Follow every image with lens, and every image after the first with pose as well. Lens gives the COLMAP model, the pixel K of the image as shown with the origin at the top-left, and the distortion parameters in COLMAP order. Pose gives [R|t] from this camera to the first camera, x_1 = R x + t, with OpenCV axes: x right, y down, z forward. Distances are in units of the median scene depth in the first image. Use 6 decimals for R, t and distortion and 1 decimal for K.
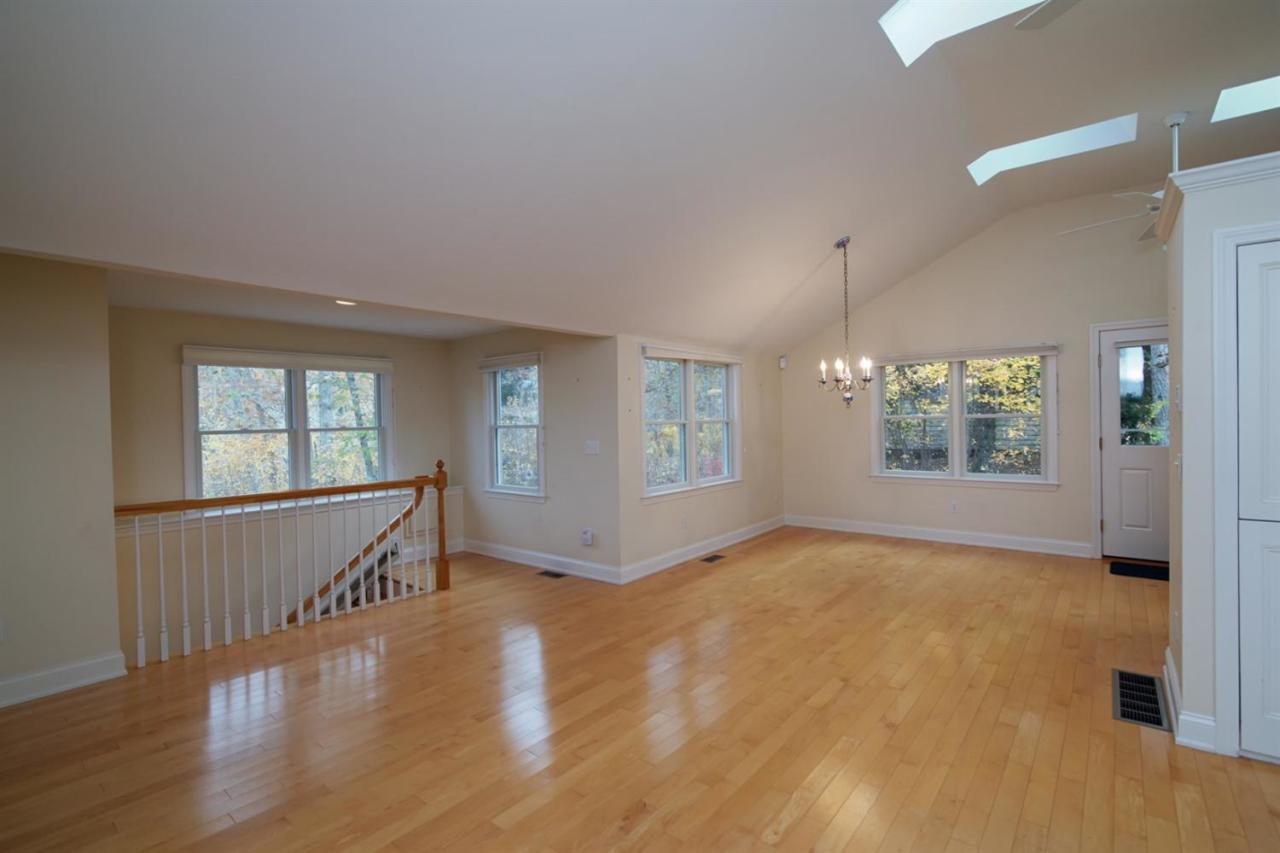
lens RADIAL K [[592.4, 0, 642.4], [0, 592.4, 428.1], [0, 0, 1]] dist [0.003841, 0.000029]
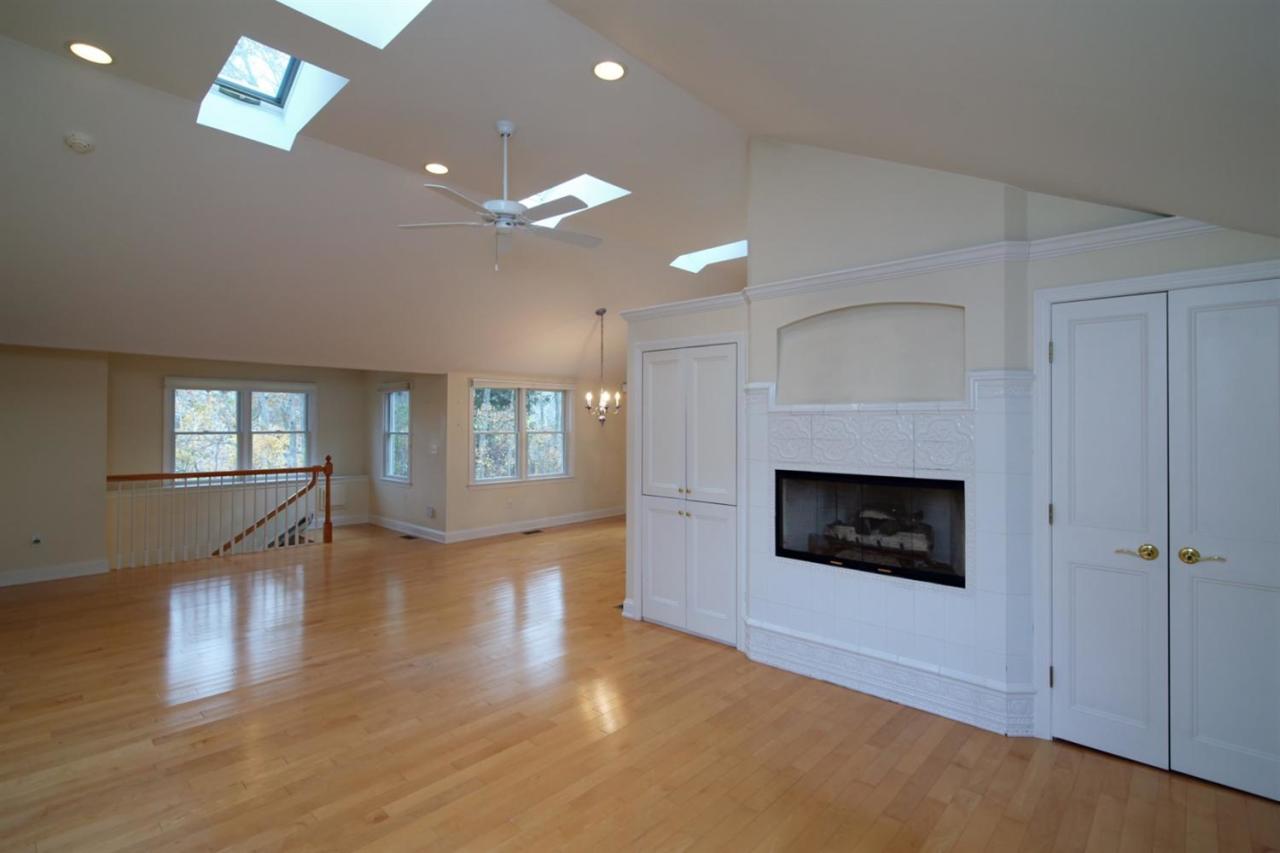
lens RADIAL K [[592.4, 0, 637.5], [0, 592.4, 423.5], [0, 0, 1]] dist [0.003841, 0.000029]
pose [[0.997086, 0.022378, -0.072924, 0.527720], [-0.023531, 0.999611, -0.014983, -0.021381], [0.072560, 0.016655, 0.997225, -0.419445]]
